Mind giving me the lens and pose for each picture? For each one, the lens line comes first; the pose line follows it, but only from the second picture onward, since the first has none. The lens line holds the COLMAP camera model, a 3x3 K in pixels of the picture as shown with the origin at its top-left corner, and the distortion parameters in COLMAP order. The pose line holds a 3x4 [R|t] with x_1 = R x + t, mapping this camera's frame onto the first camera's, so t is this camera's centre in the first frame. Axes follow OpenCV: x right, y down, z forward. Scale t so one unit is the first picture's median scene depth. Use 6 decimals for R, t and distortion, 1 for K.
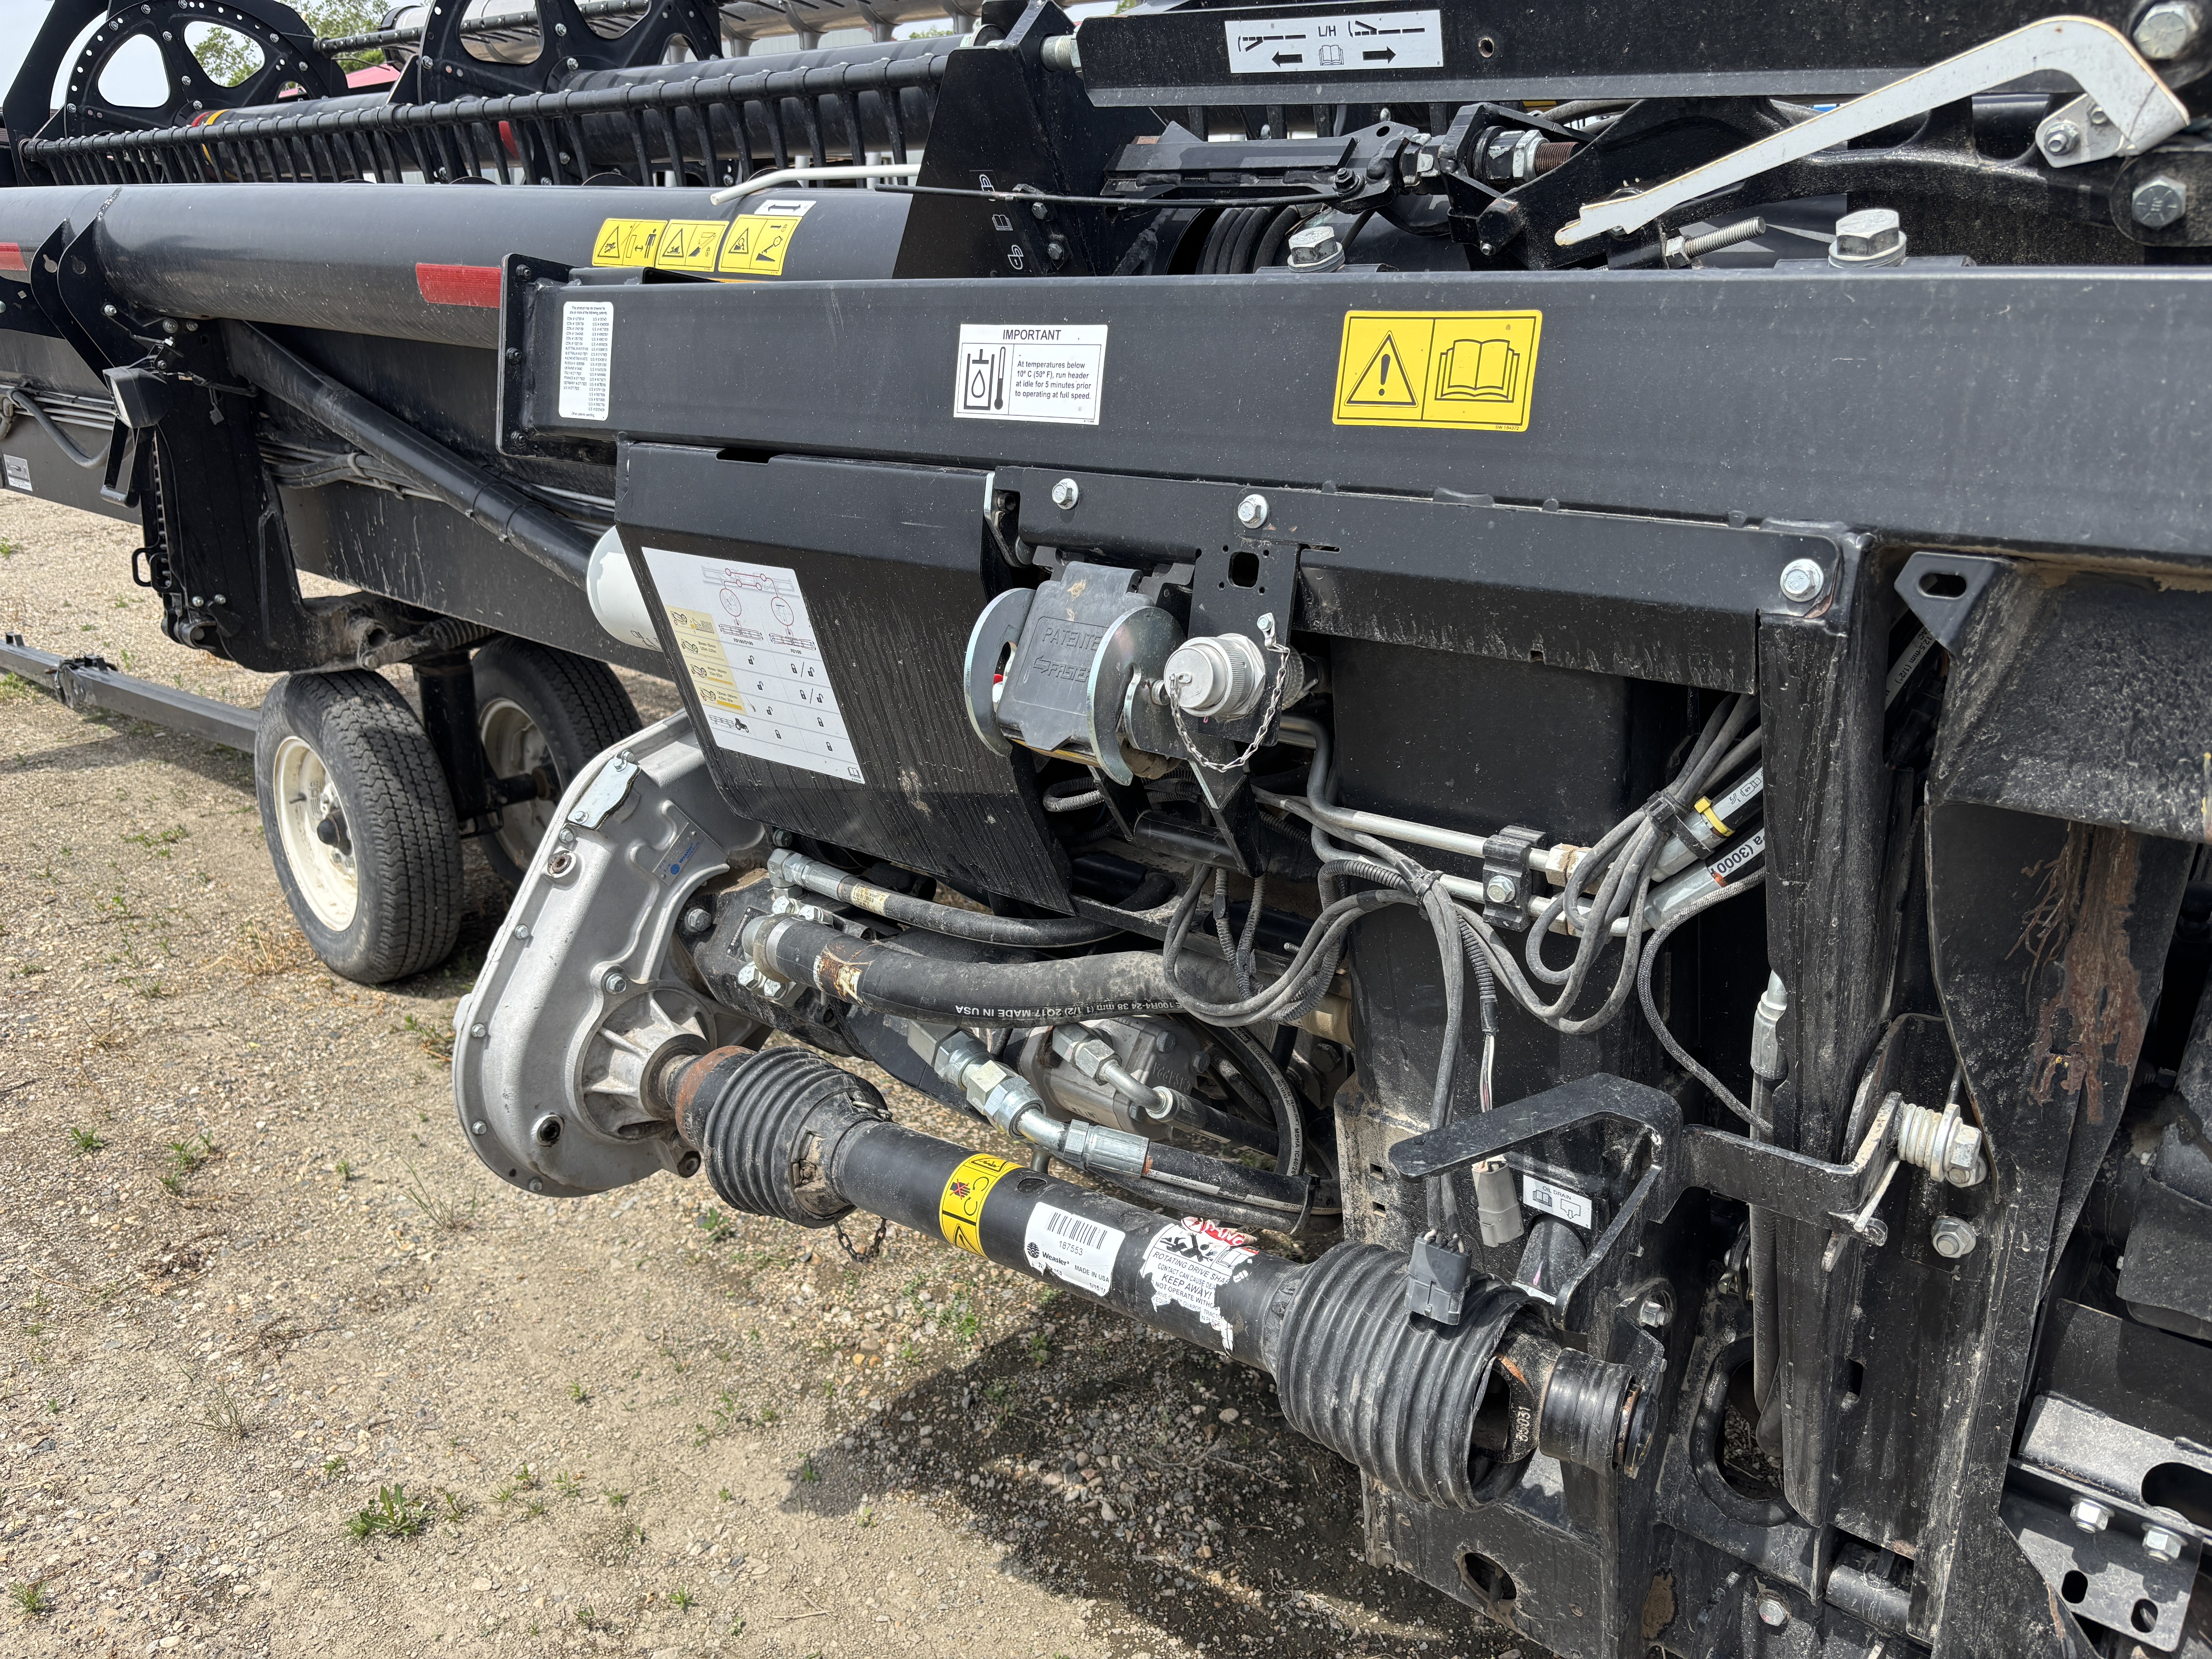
lens RADIAL K [[1702.1, 0, 1099.7], [0, 1702.1, 823.9], [0, 0, 1]] dist [0.068569, -0.072845]
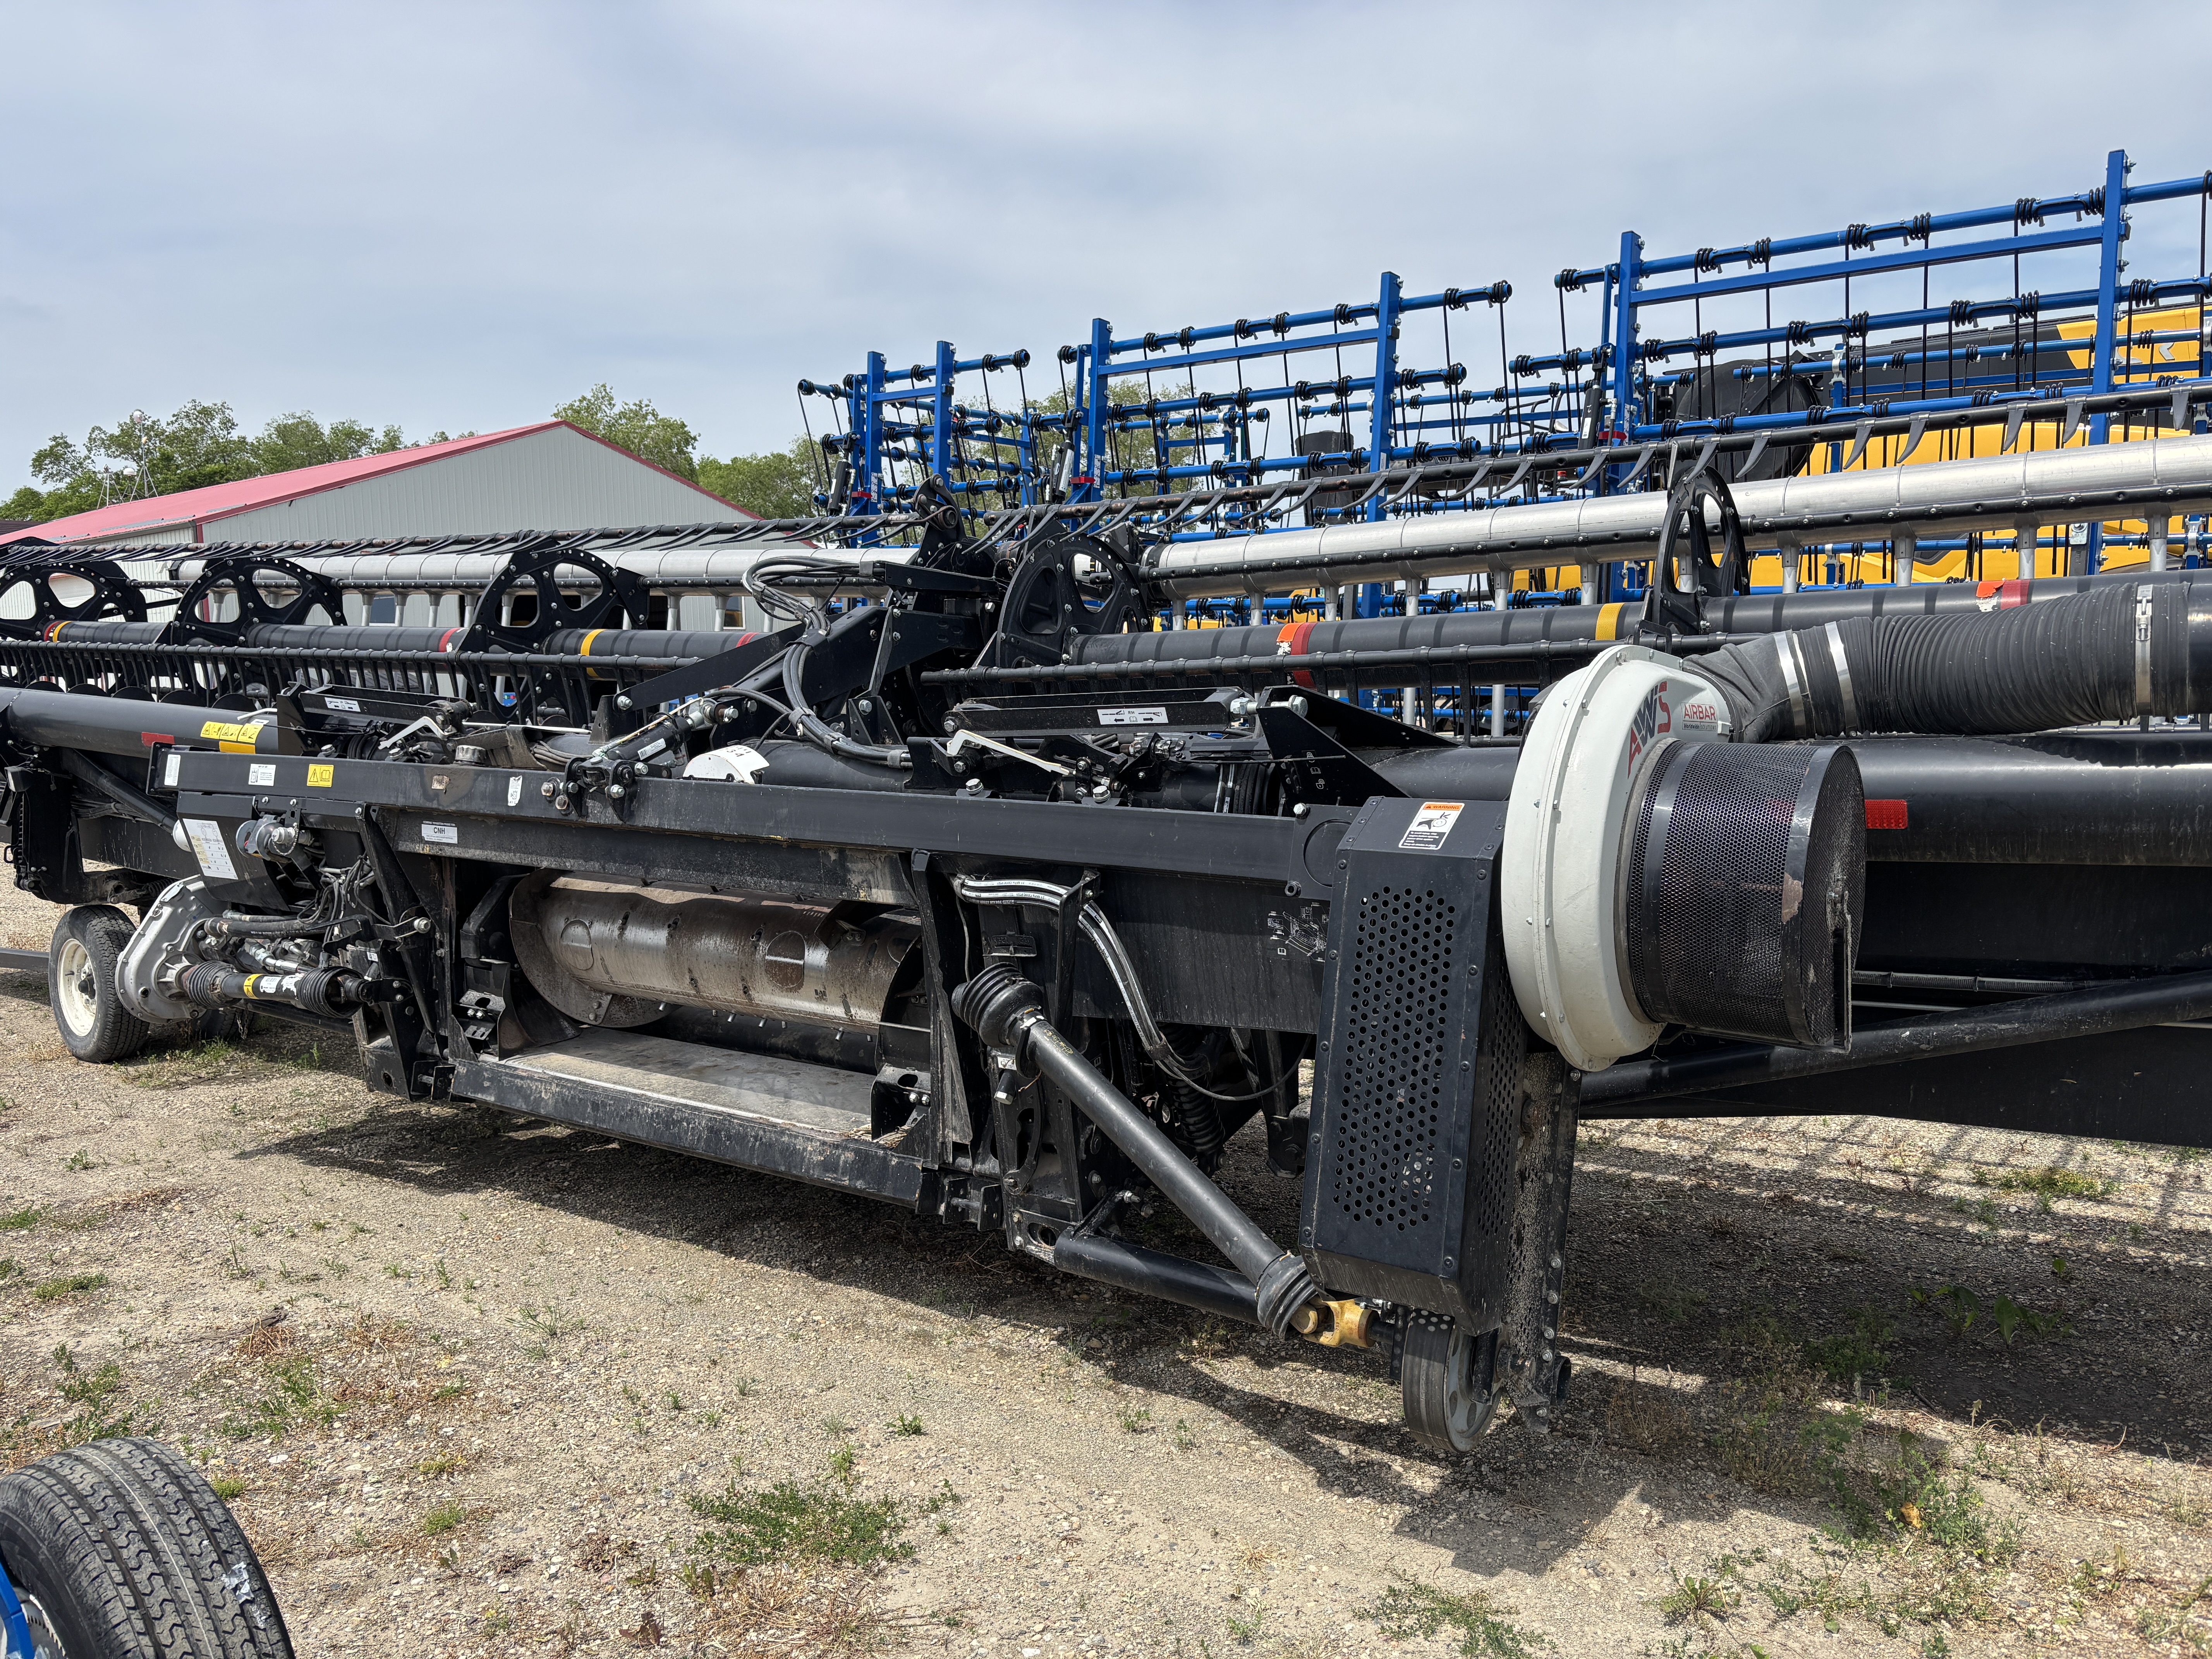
lens RADIAL K [[1702.1, 0, 1099.7], [0, 1702.1, 823.9], [0, 0, 1]] dist [0.068569, -0.072845]
pose [[0.994954, 0.003523, 0.100269, 1.156359], [0.018394, 0.976040, -0.216811, 0.603728], [-0.098630, 0.217562, 0.971050, -2.446274]]
